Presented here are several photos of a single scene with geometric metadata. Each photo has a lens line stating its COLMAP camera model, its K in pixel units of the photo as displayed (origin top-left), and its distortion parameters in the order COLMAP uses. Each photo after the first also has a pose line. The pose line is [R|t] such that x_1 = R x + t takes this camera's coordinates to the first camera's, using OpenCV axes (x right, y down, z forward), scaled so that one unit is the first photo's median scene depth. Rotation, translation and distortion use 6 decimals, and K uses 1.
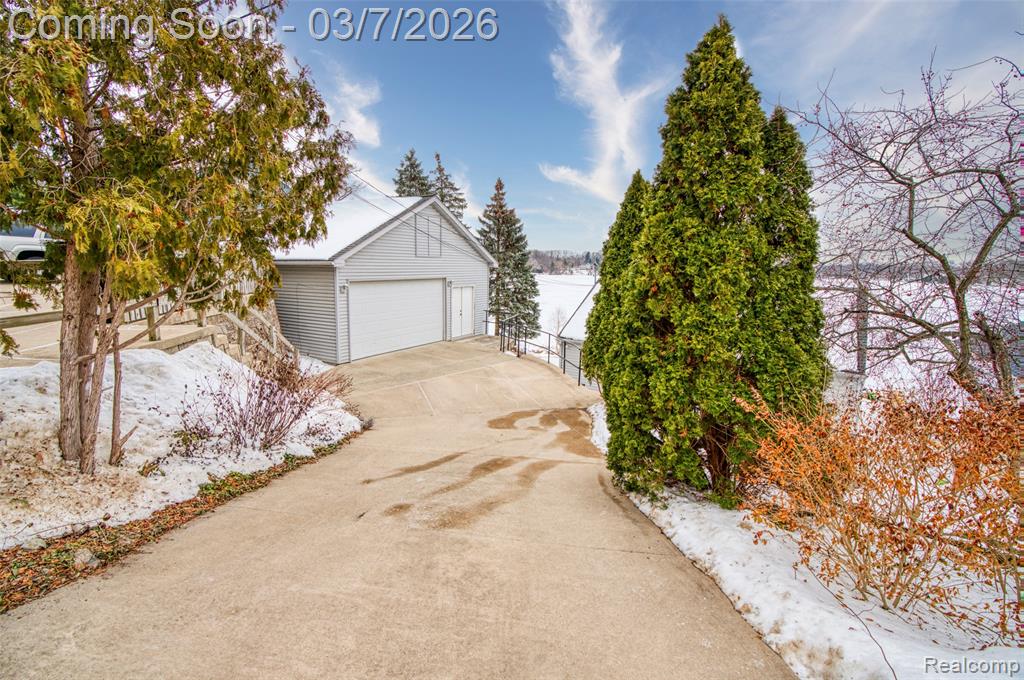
lens RADIAL K [[467.9, 0, 503.9], [0, 467.9, 337.2], [0, 0, 1]] dist [-0.065907, 0.022803]
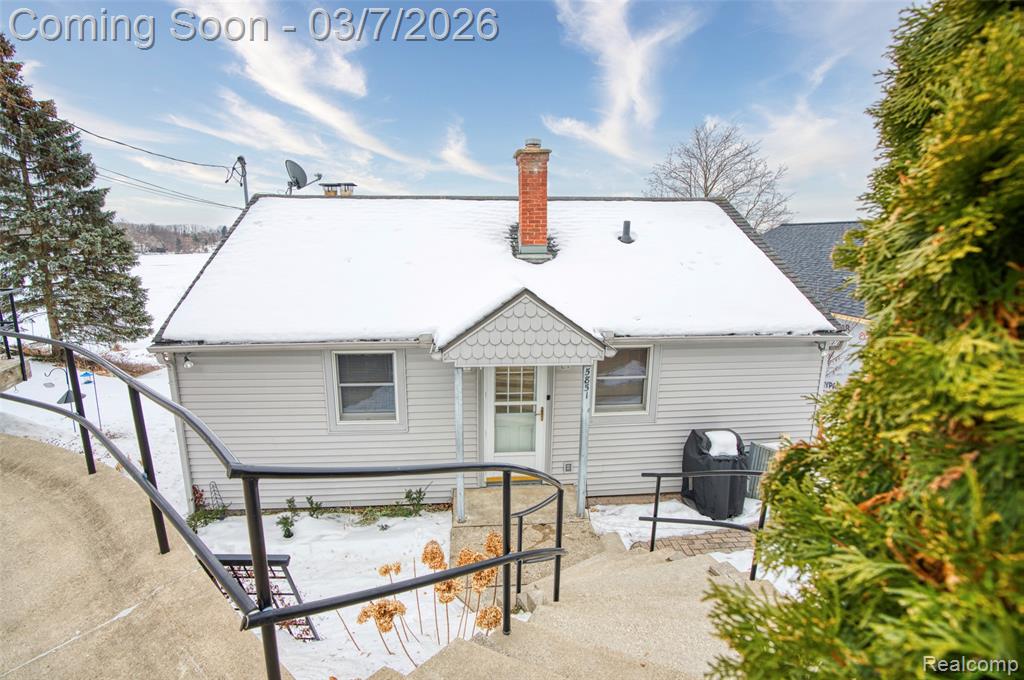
lens RADIAL K [[467.9, 0, 503.9], [0, 467.9, 337.2], [0, 0, 1]] dist [-0.065907, 0.022803]
pose [[0.756179, -0.145410, 0.638004, 0.055396], [0.110668, 0.989371, 0.094325, -0.003879], [-0.644939, -0.000720, 0.764234, 0.332325]]
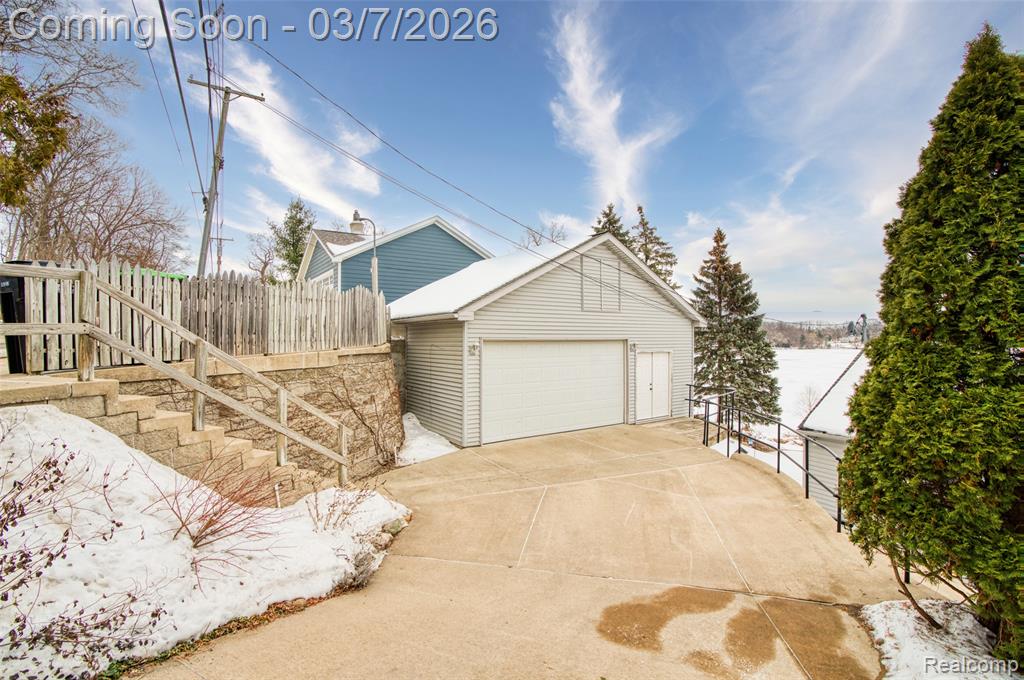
lens RADIAL K [[467.9, 0, 503.9], [0, 467.9, 337.2], [0, 0, 1]] dist [-0.065907, 0.022803]
pose [[0.888081, -0.020250, -0.459241, 0.026138], [-0.054412, 0.987375, -0.148759, -0.004464], [0.456455, 0.157098, 0.875767, 0.145385]]
